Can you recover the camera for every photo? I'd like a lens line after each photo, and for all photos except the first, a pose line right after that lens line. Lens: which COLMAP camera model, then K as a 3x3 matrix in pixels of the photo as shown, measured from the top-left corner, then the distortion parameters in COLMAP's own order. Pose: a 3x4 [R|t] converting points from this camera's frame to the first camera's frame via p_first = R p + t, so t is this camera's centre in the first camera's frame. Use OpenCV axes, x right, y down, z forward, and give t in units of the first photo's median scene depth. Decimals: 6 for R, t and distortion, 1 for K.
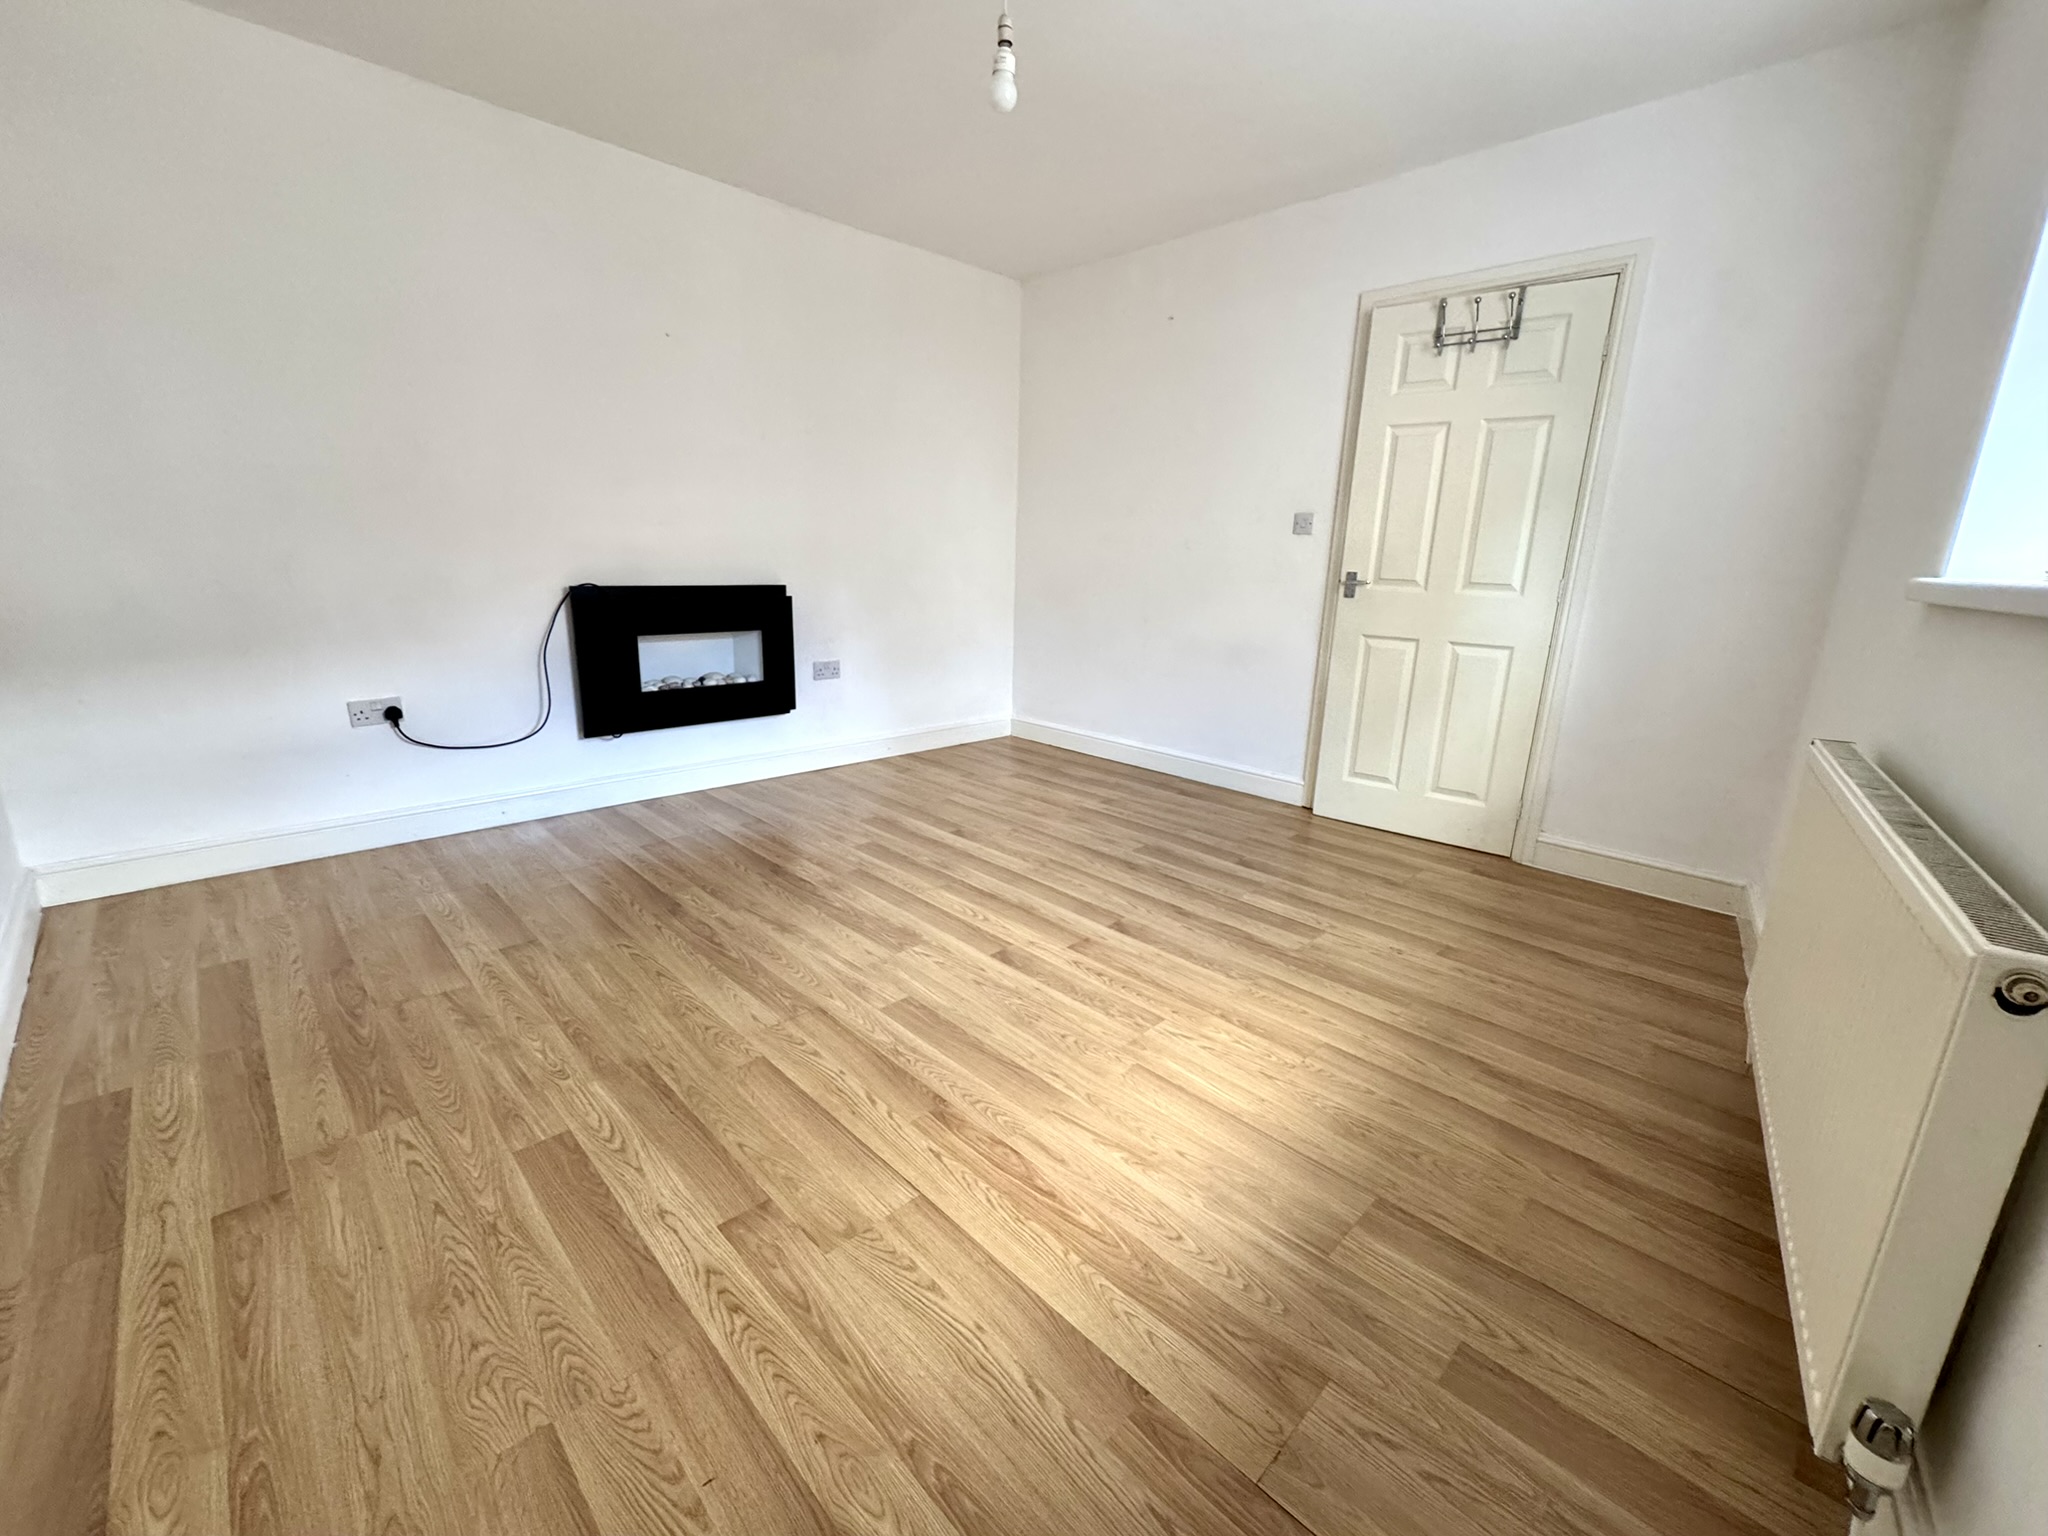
lens RADIAL K [[842.6, 0, 1022.2], [0, 842.6, 767.7], [0, 0, 1]] dist [-0.003337, -0.000333]
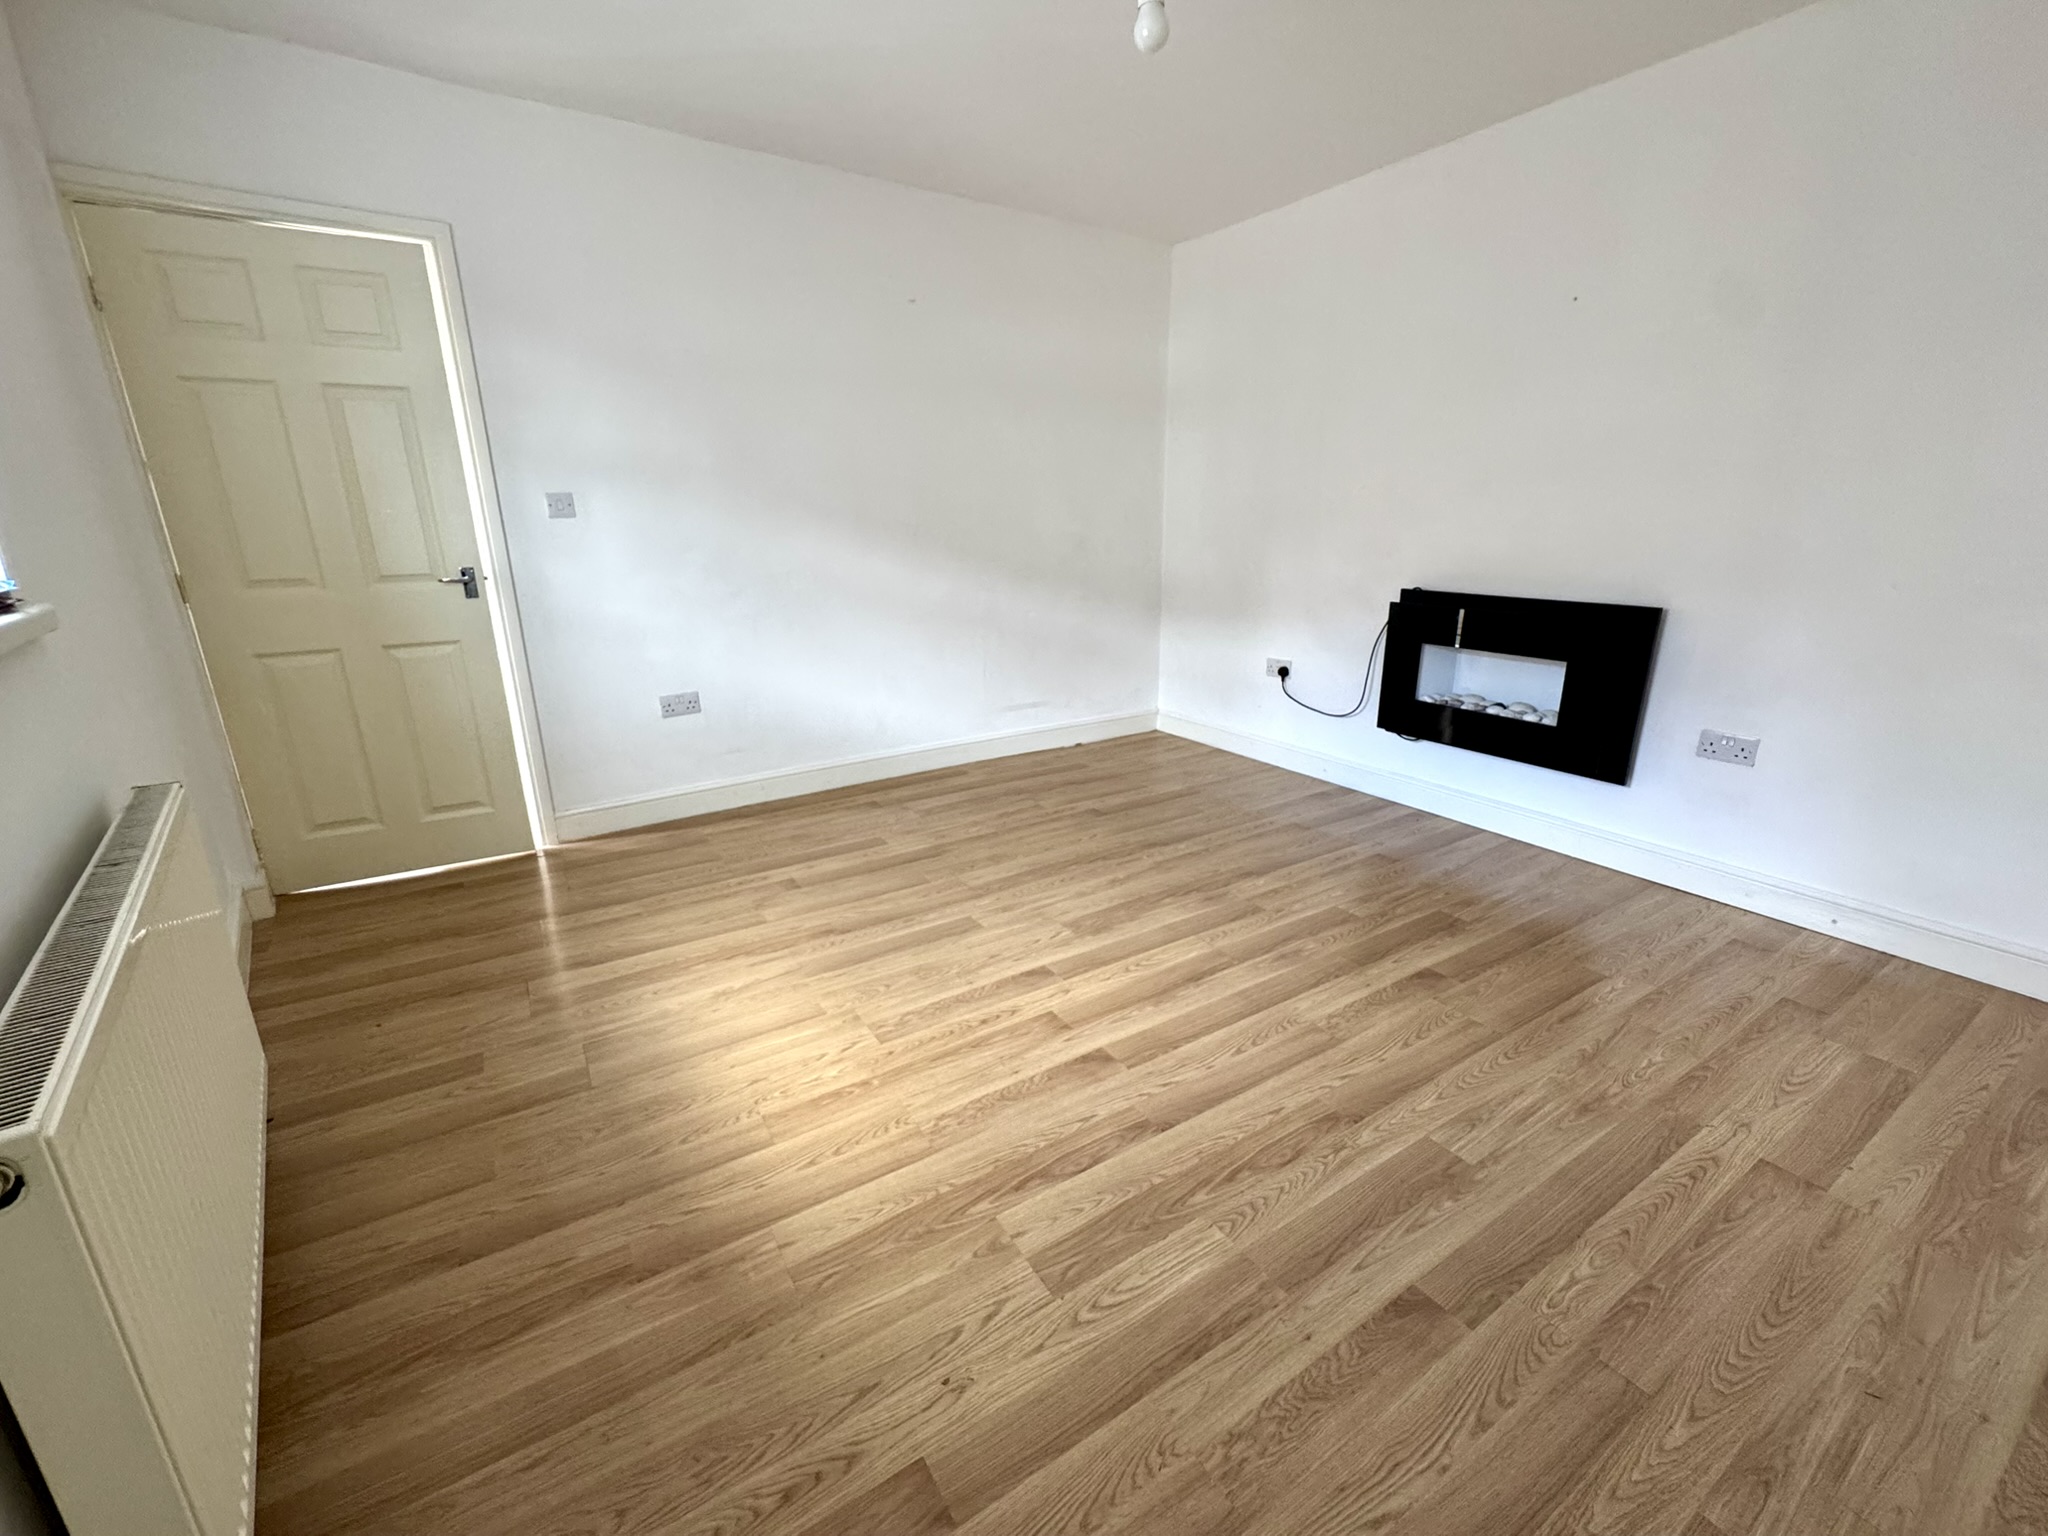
lens RADIAL K [[842.6, 0, 1027.1], [0, 842.6, 759.6], [0, 0, 1]] dist [-0.003337, -0.000333]
pose [[-0.218131, 0.244904, -0.944691, 0.818714], [-0.238233, 0.925354, 0.294899, -0.284934], [0.946395, 0.289383, -0.143504, 1.004134]]
